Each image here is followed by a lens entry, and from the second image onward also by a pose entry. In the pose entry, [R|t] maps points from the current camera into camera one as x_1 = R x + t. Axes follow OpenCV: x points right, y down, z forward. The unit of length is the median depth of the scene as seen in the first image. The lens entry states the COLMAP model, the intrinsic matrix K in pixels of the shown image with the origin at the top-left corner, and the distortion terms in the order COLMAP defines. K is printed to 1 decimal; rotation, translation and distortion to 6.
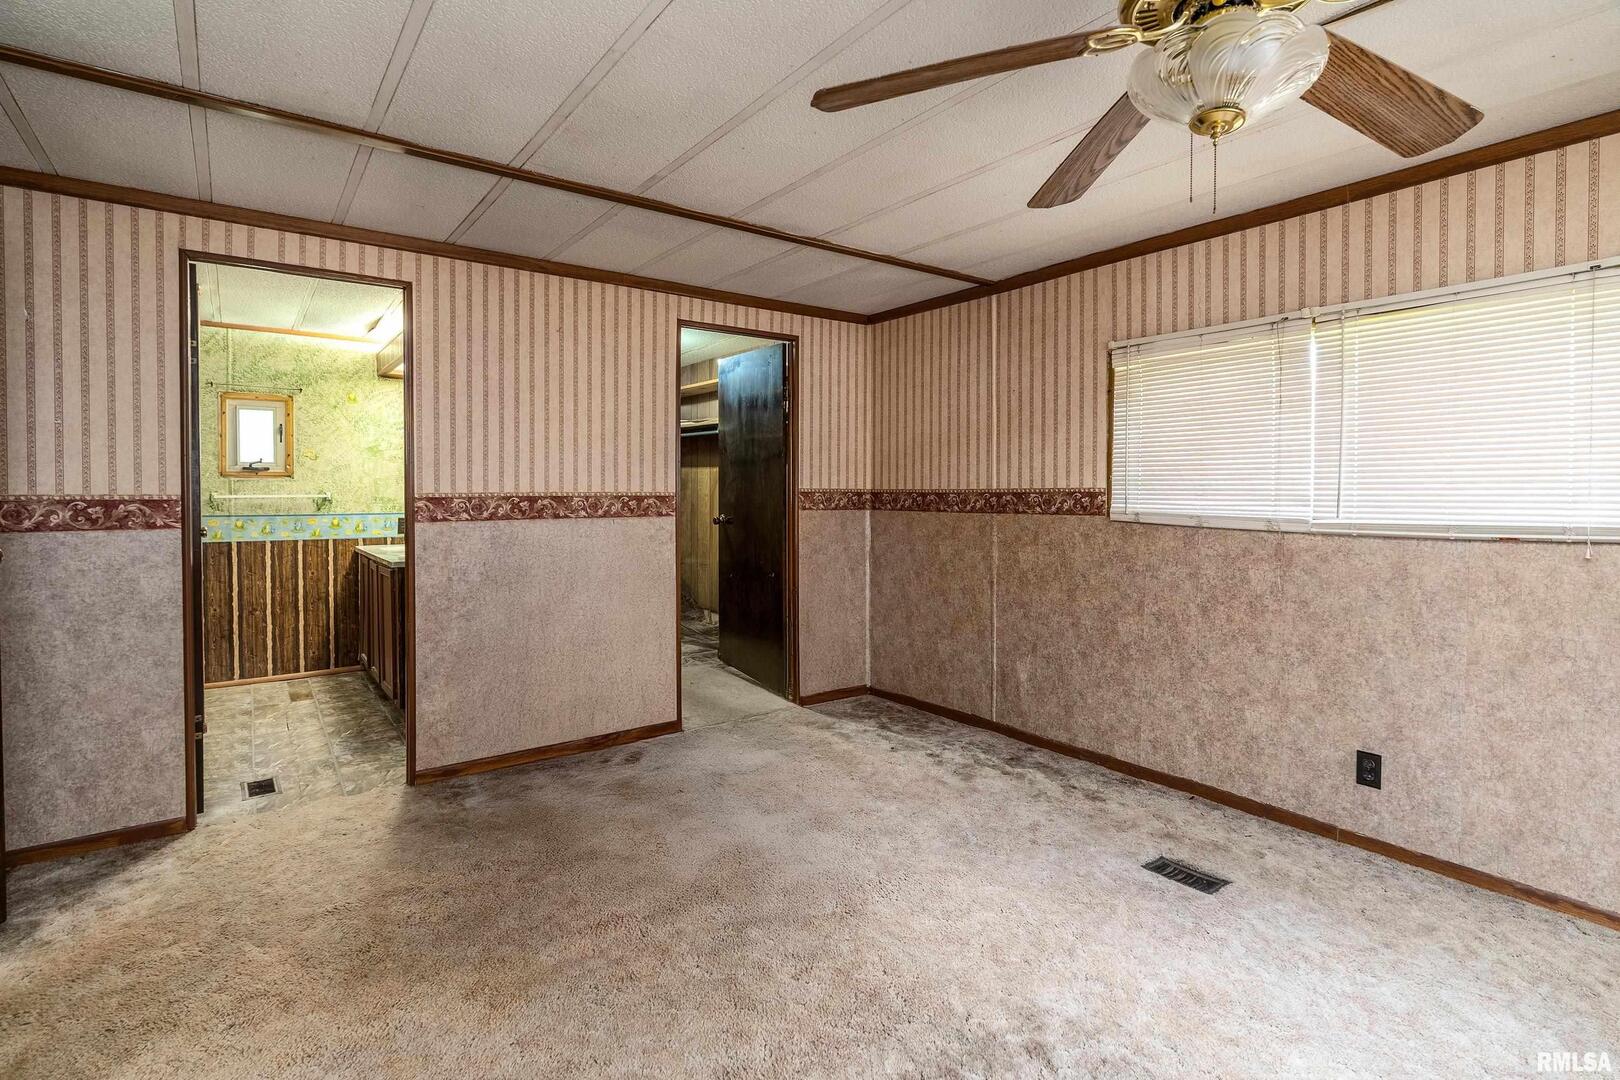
lens RADIAL K [[771.5, 0, 801.0], [0, 771.5, 499.8], [0, 0, 1]] dist [-0.000590, 0.000202]
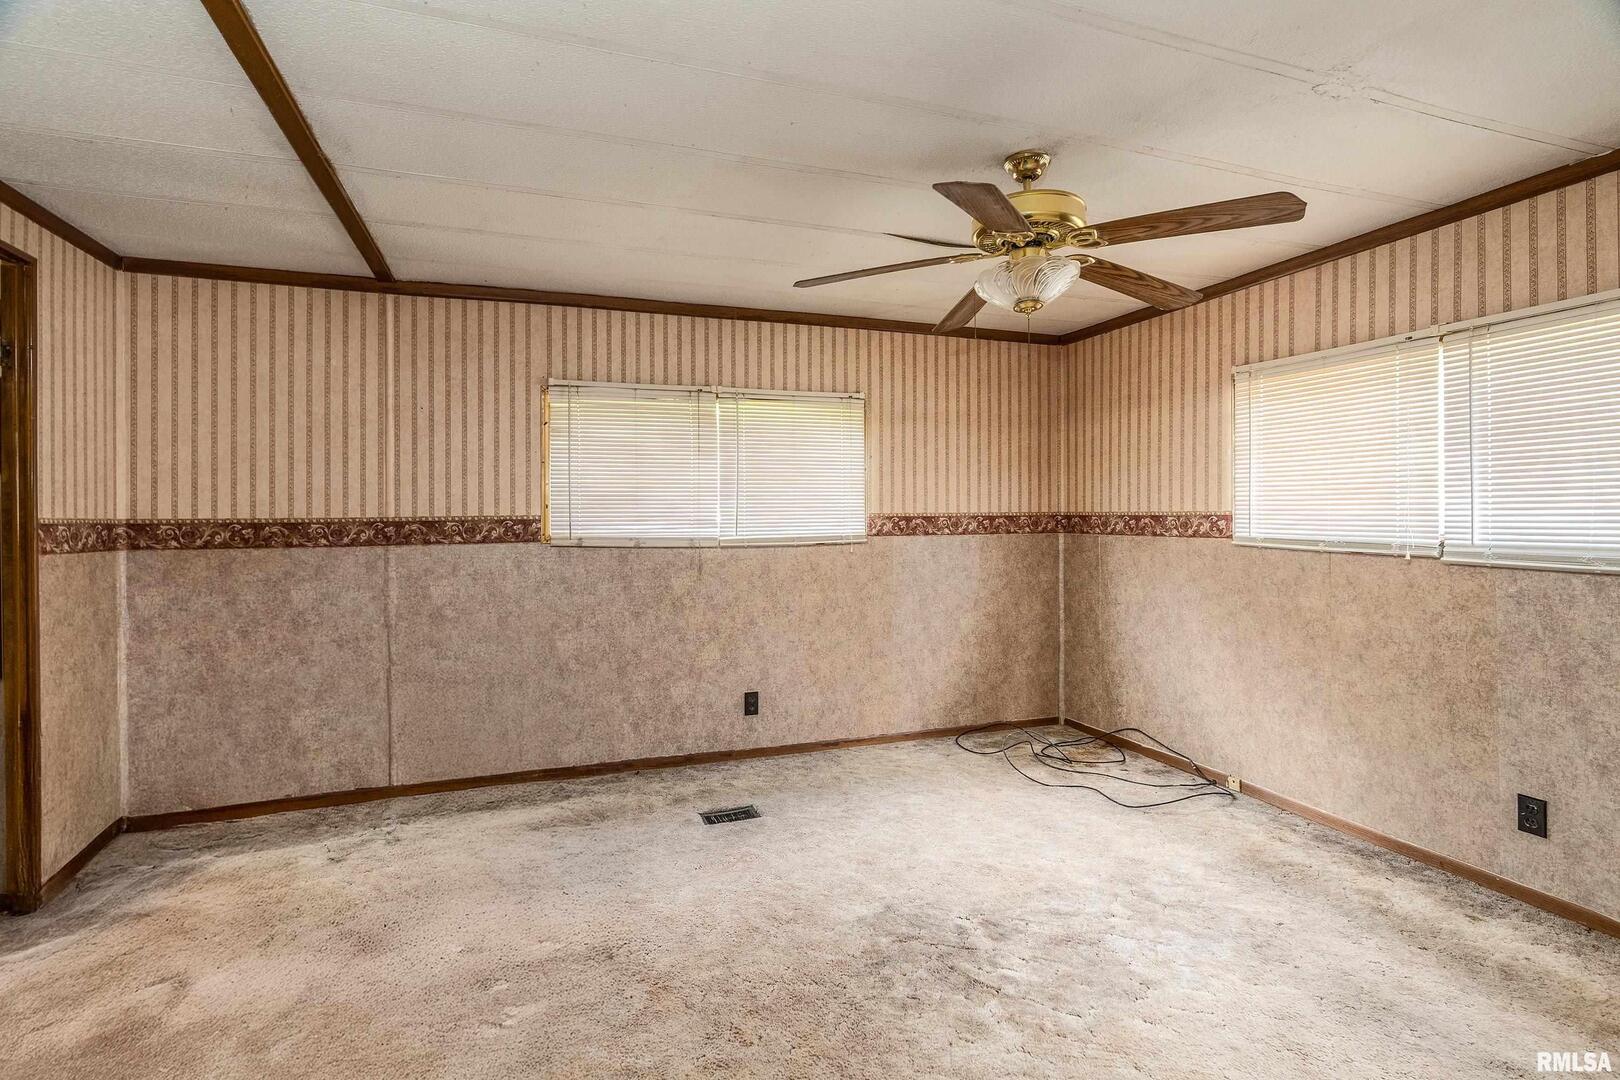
lens RADIAL K [[725.2, 0, 805.9], [0, 725.2, 516.0], [0, 0, 1]] dist [-0.000281, 0.000227]
pose [[0.321451, -0.001361, 0.946925, -0.457533], [0.019457, 0.999797, -0.005168, -0.002674], [-0.946726, 0.020086, 0.321413, 0.365051]]
